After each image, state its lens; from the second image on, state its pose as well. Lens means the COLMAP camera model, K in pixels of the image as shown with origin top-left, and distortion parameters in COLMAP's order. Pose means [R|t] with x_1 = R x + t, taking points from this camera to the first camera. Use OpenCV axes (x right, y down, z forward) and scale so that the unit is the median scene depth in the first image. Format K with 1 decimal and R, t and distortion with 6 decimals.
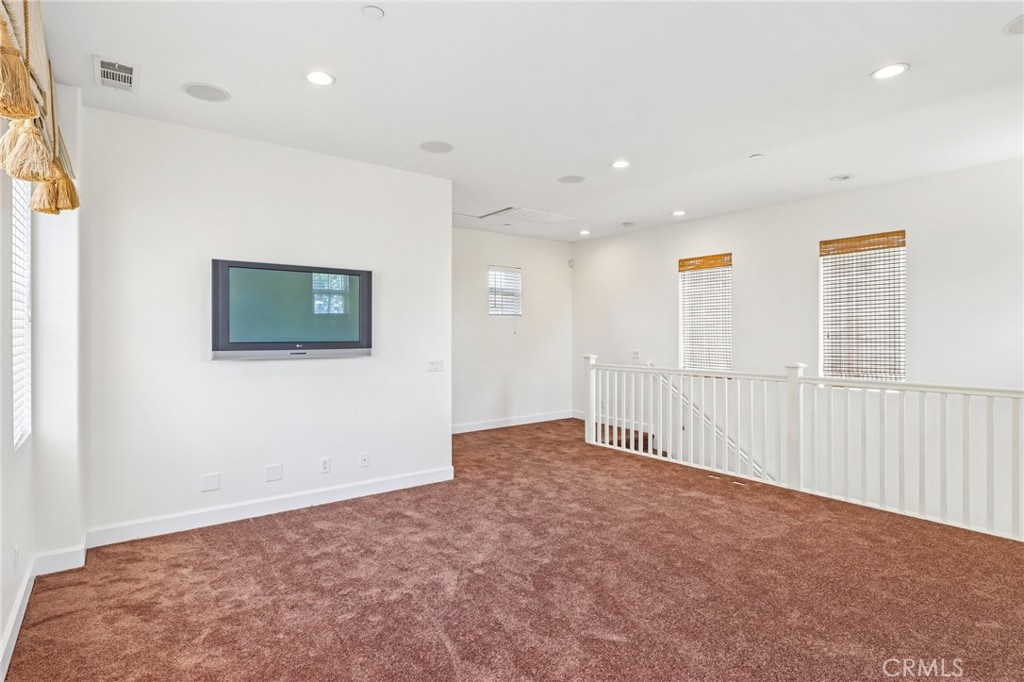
lens RADIAL K [[526.9, 0, 508.4], [0, 526.9, 336.9], [0, 0, 1]] dist [0.016365, -0.012004]
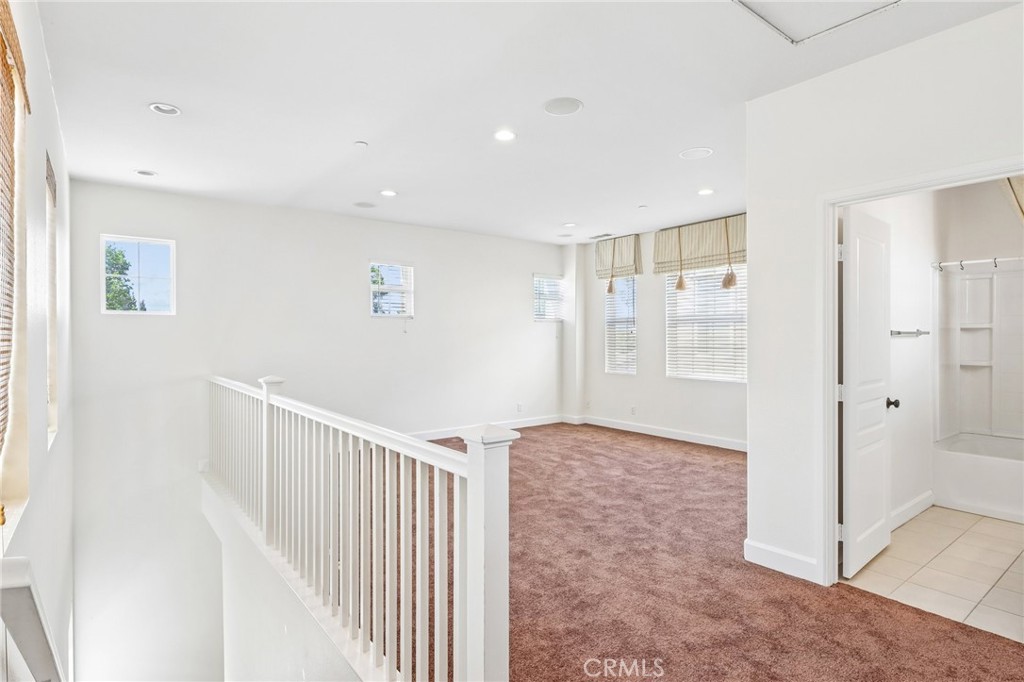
lens RADIAL K [[526.9, 0, 508.4], [0, 526.9, 336.9], [0, 0, 1]] dist [0.016365, -0.012004]
pose [[-0.999735, 0.005557, -0.022340, 0.248985], [0.005348, 0.999941, 0.009435, -0.018226], [0.022391, 0.009313, -0.999706, 1.994021]]
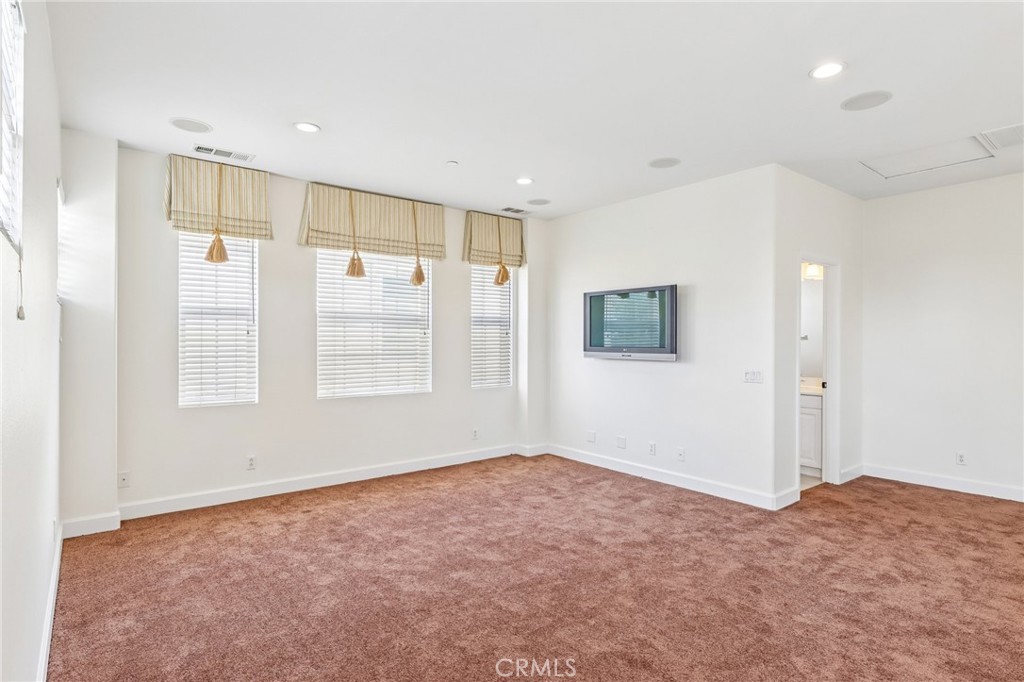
lens RADIAL K [[526.9, 0, 508.4], [0, 526.9, 336.9], [0, 0, 1]] dist [0.016365, -0.012004]
pose [[0.036083, -0.004586, -0.999338, 0.901456], [-0.010221, 0.999935, -0.004958, -0.005662], [0.999297, 0.010393, 0.036034, 0.649612]]
